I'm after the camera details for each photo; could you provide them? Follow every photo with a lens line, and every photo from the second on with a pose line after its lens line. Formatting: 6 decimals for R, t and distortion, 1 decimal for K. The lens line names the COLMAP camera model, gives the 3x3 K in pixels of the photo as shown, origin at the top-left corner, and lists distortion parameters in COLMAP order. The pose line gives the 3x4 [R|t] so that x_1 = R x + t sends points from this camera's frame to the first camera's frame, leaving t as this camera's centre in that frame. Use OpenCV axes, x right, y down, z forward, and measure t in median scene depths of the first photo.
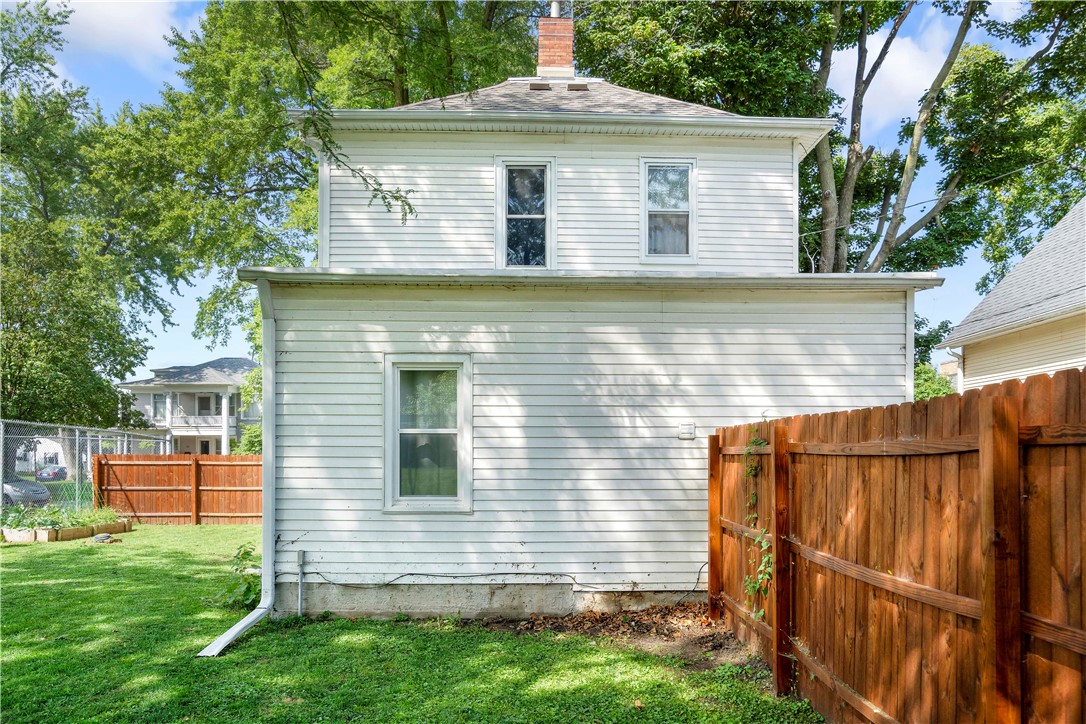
lens RADIAL K [[800.7, 0, 545.8], [0, 800.7, 451.0], [0, 0, 1]] dist [0.011140, 0.002331]
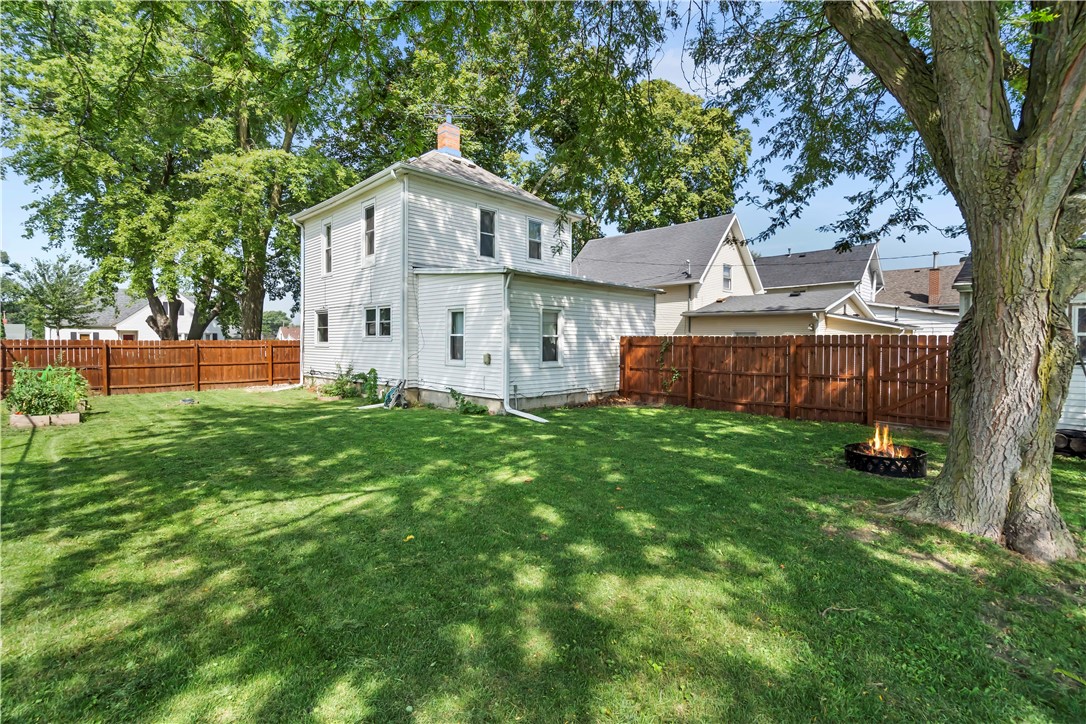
lens RADIAL K [[511.2, 0, 549.3], [0, 511.2, 341.8], [0, 0, 1]] dist [-0.001572, -0.000191]
pose [[0.715659, 0.001145, 0.698449, -0.499104], [-0.010768, 0.999898, 0.009394, -0.008466], [-0.698367, -0.014244, 0.715598, -0.066687]]
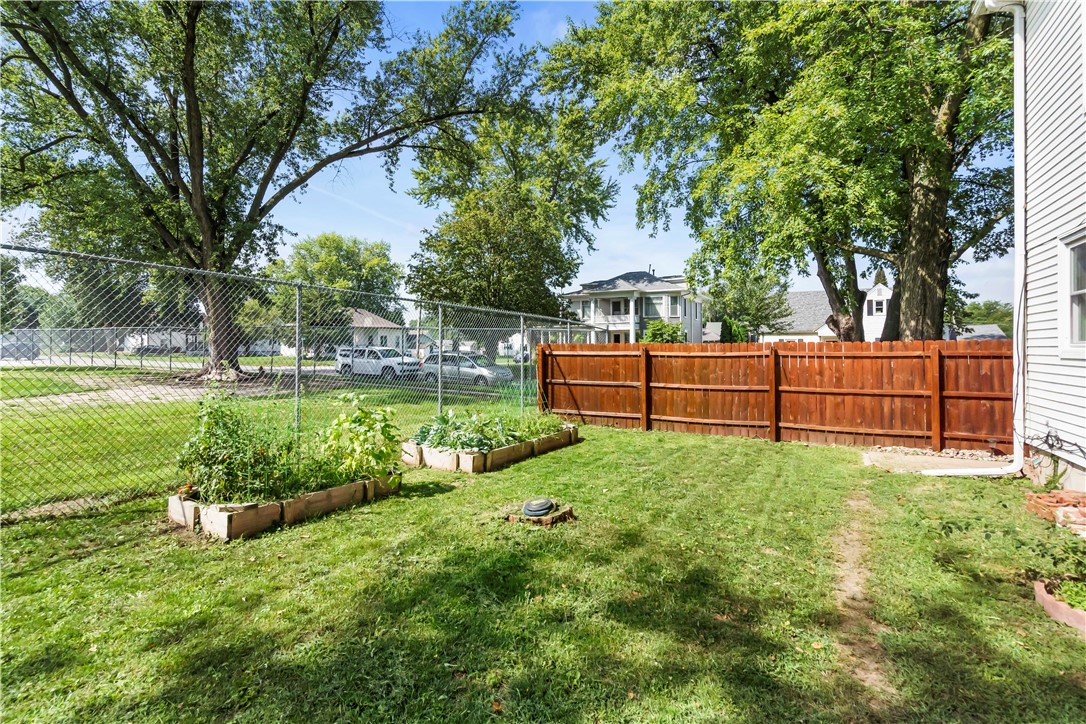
lens RADIAL K [[511.2, 0, 549.3], [0, 511.2, 341.8], [0, 0, 1]] dist [-0.001572, -0.000191]
pose [[0.873282, -0.005758, -0.487181, -0.269312], [0.005036, 0.999983, -0.002791, 0.003759], [0.487189, -0.000016, 0.873297, 0.500435]]
